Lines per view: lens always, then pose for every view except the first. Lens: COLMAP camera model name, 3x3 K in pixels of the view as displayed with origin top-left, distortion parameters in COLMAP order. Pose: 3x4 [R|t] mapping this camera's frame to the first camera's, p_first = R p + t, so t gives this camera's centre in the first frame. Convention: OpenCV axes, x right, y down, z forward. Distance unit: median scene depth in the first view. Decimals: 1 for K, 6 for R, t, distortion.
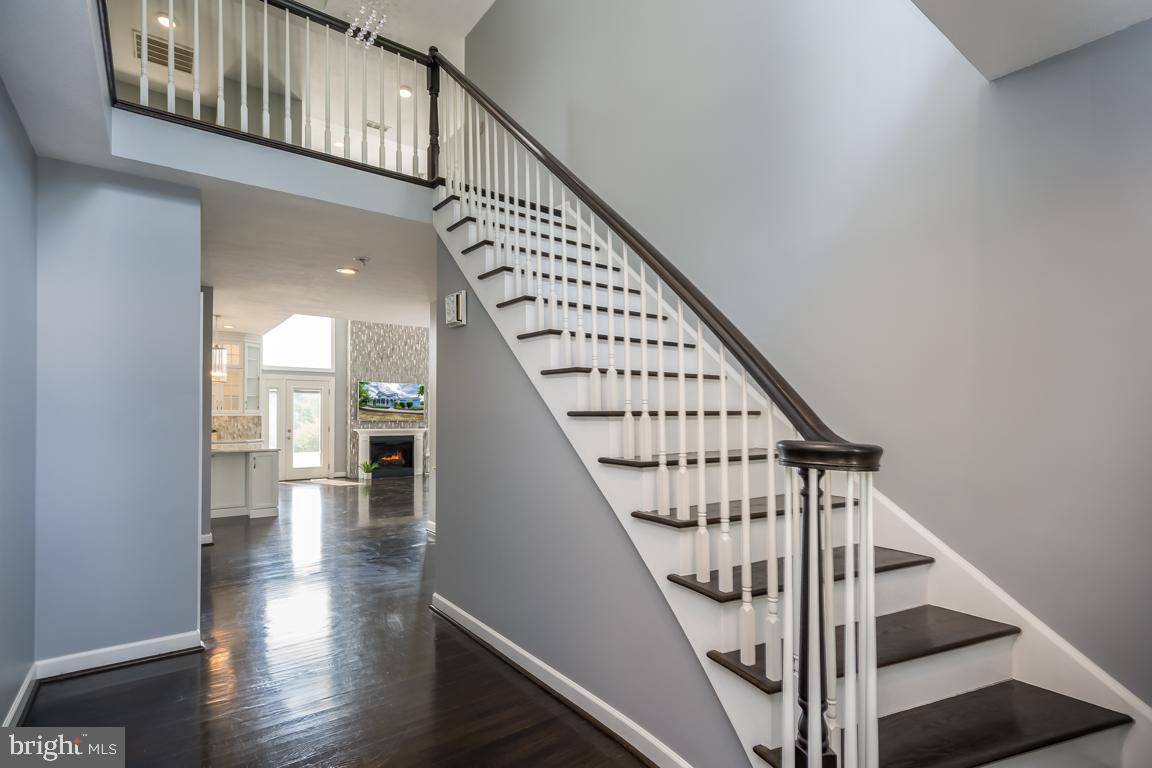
lens RADIAL K [[563.5, 0, 586.3], [0, 563.5, 409.0], [0, 0, 1]] dist [-0.016056, 0.000013]
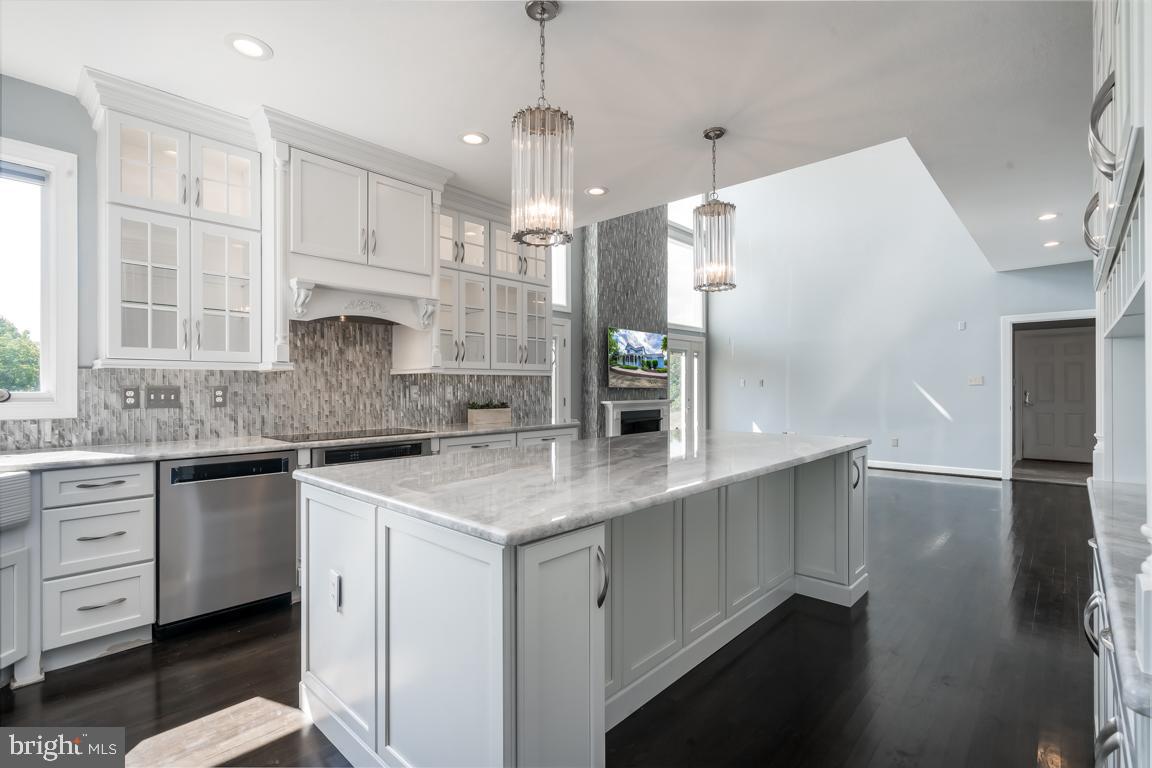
lens RADIAL K [[531.3, 0, 576.0], [0, 531.3, 384.0], [0, 0, 1]] dist [-0.001221, -0.000075]
pose [[0.986669, -0.006530, 0.162611, -0.530178], [0.006518, 0.999979, 0.000608, 0.015452], [-0.162611, 0.000460, 0.986690, 0.396092]]
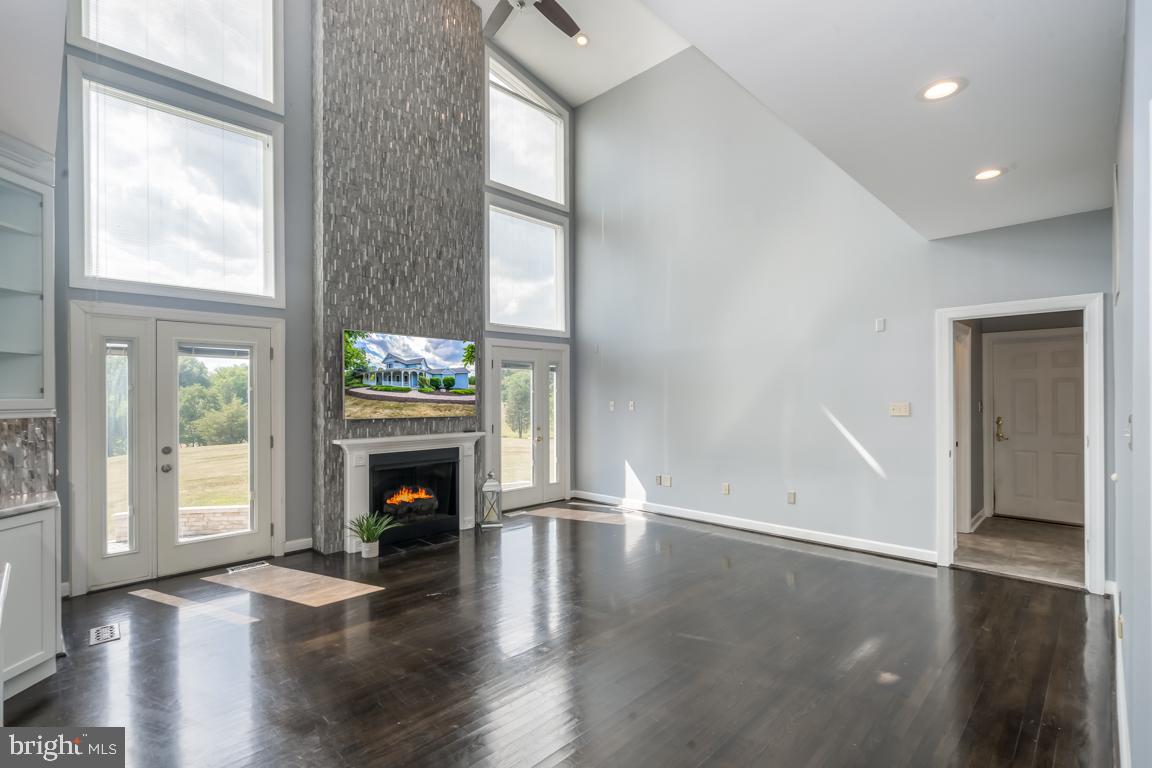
lens RADIAL K [[538.7, 0, 576.3], [0, 538.7, 394.1], [0, 0, 1]] dist [-0.002091, -0.000094]
pose [[0.991236, -0.008680, 0.131814, -0.276761], [0.008182, 0.999957, 0.004323, 0.000202], [-0.131846, -0.003206, 0.991265, 0.553412]]
